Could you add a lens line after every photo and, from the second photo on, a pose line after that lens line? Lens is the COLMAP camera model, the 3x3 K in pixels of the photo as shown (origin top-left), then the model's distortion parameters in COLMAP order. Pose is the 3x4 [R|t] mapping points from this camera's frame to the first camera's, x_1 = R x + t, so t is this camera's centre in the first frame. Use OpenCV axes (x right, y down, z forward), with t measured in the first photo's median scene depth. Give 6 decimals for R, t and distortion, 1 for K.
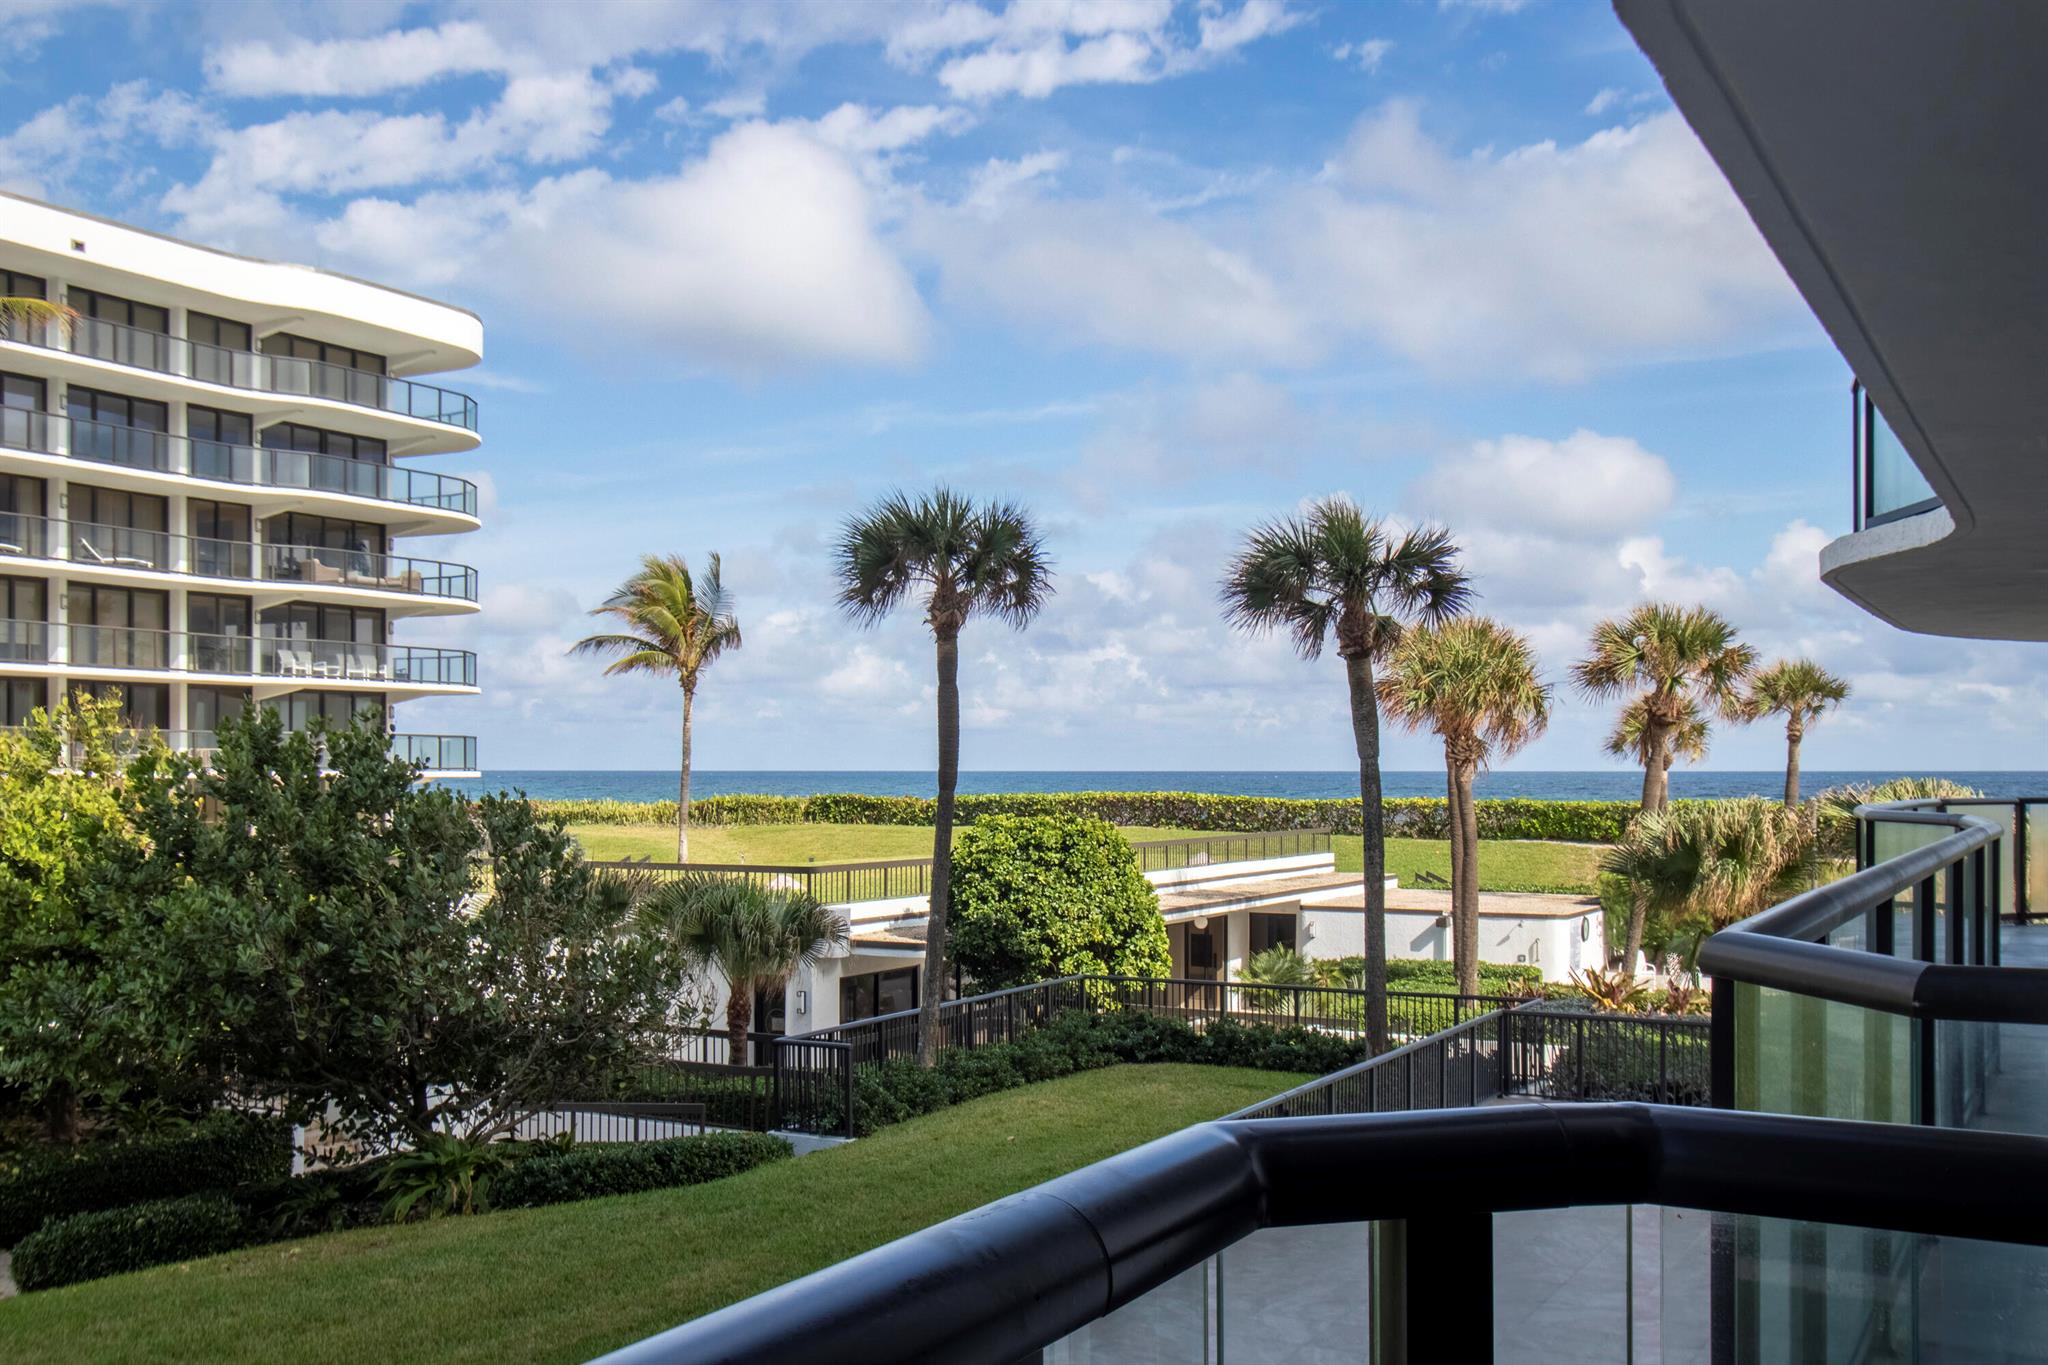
lens RADIAL K [[1980.3, 0, 960.4], [0, 1980.3, 758.2], [0, 0, 1]] dist [-0.022783, 0.101514]
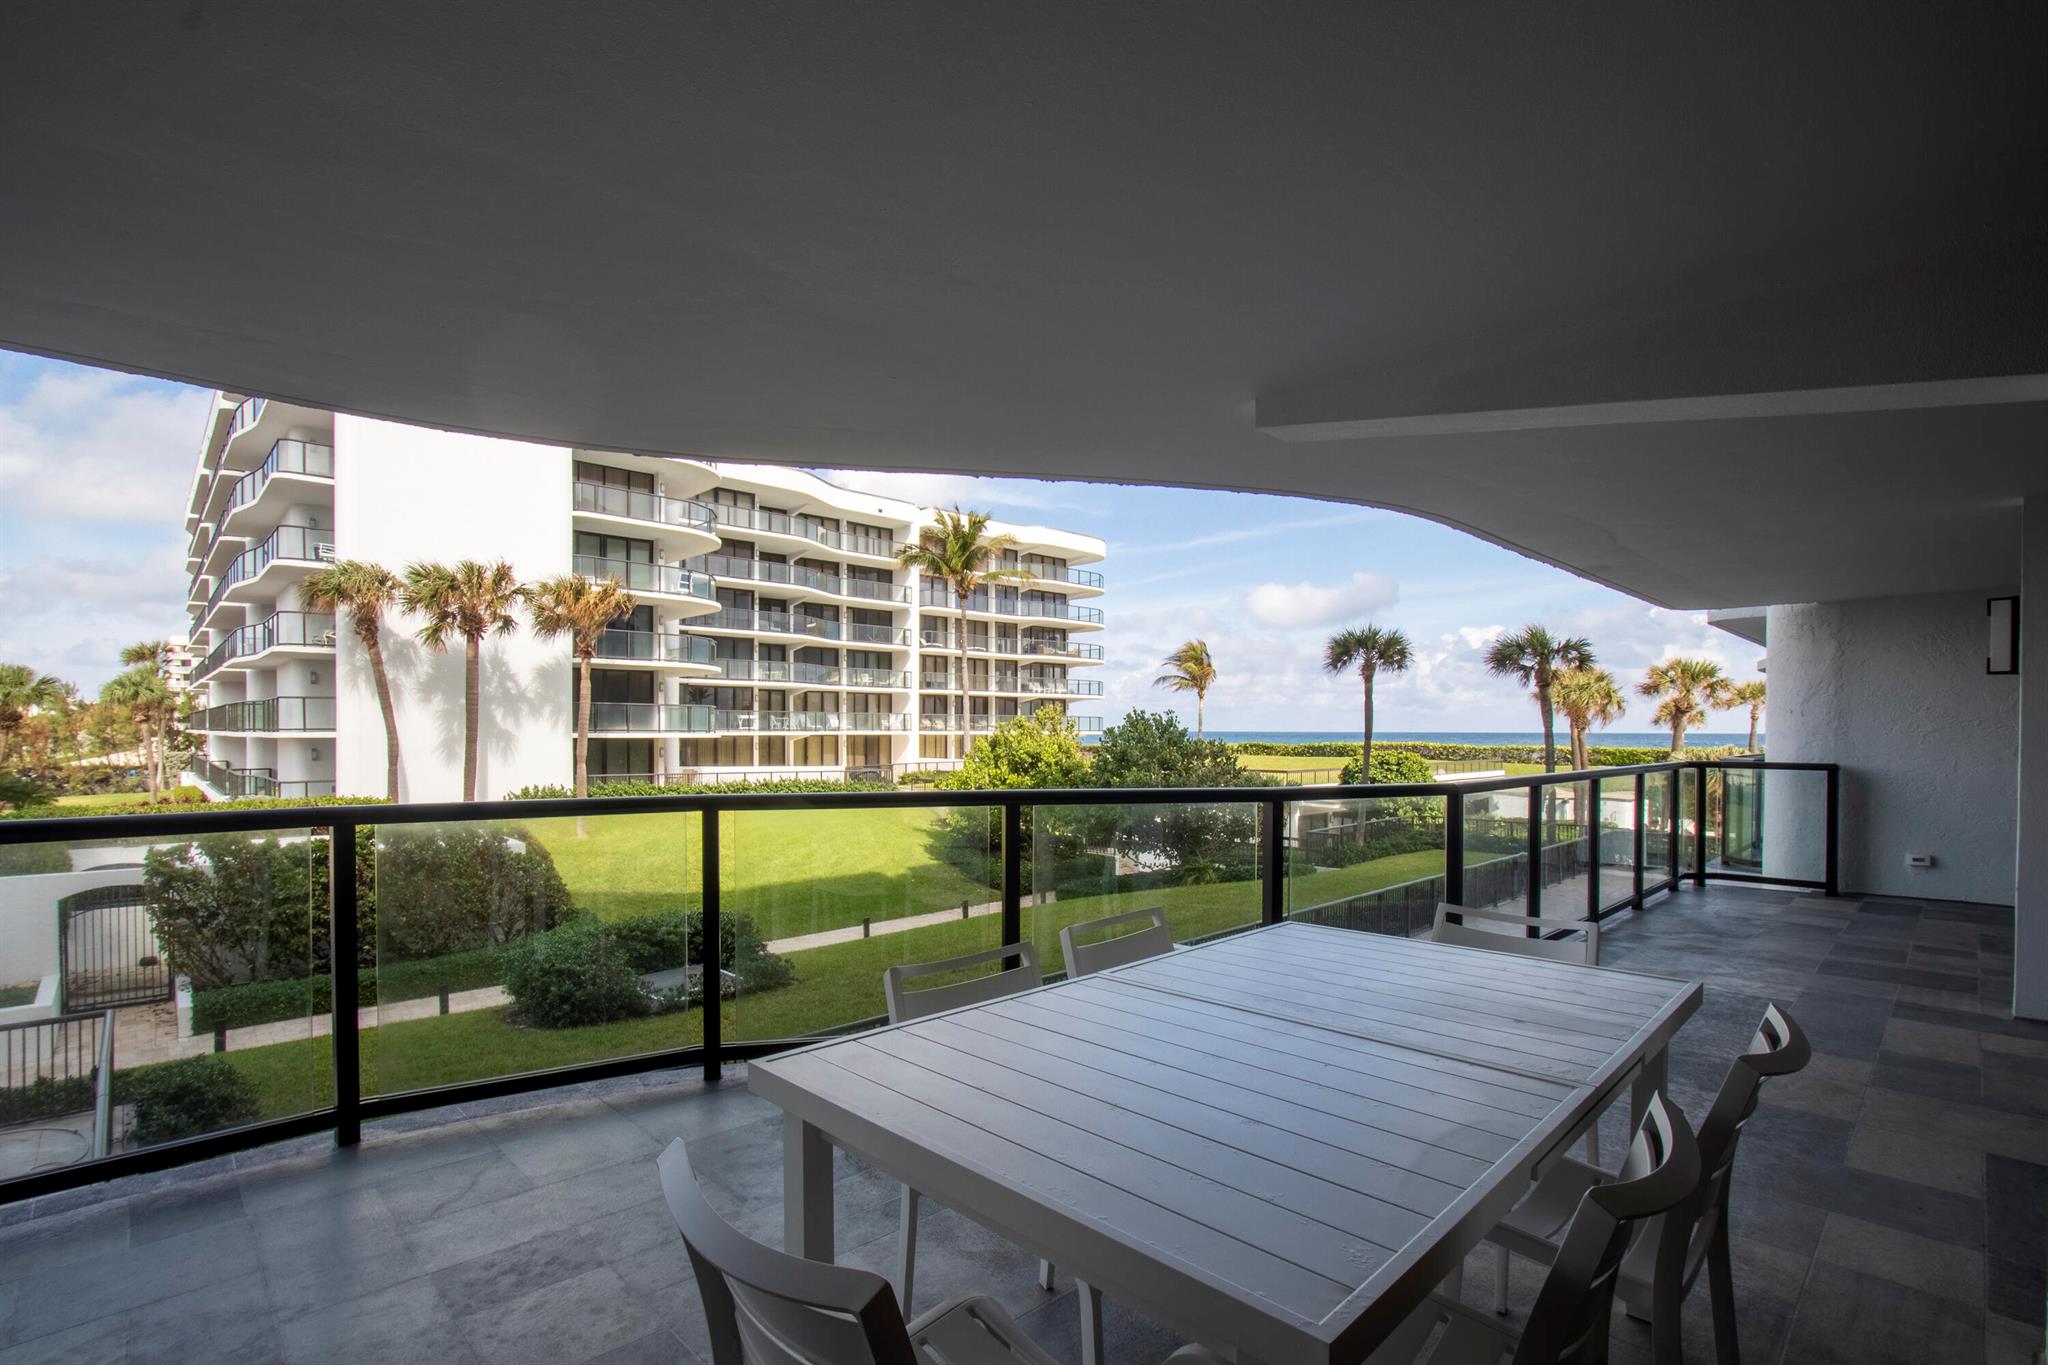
lens RADIAL K [[948.3, 0, 984.7], [0, 948.3, 746.2], [0, 0, 1]] dist [-0.014675, 0.000115]
pose [[0.958140, 0.006667, -0.286224, -0.081914], [-0.000384, 0.999758, 0.022002, -0.001739], [0.286301, -0.020971, 0.957910, -0.206031]]
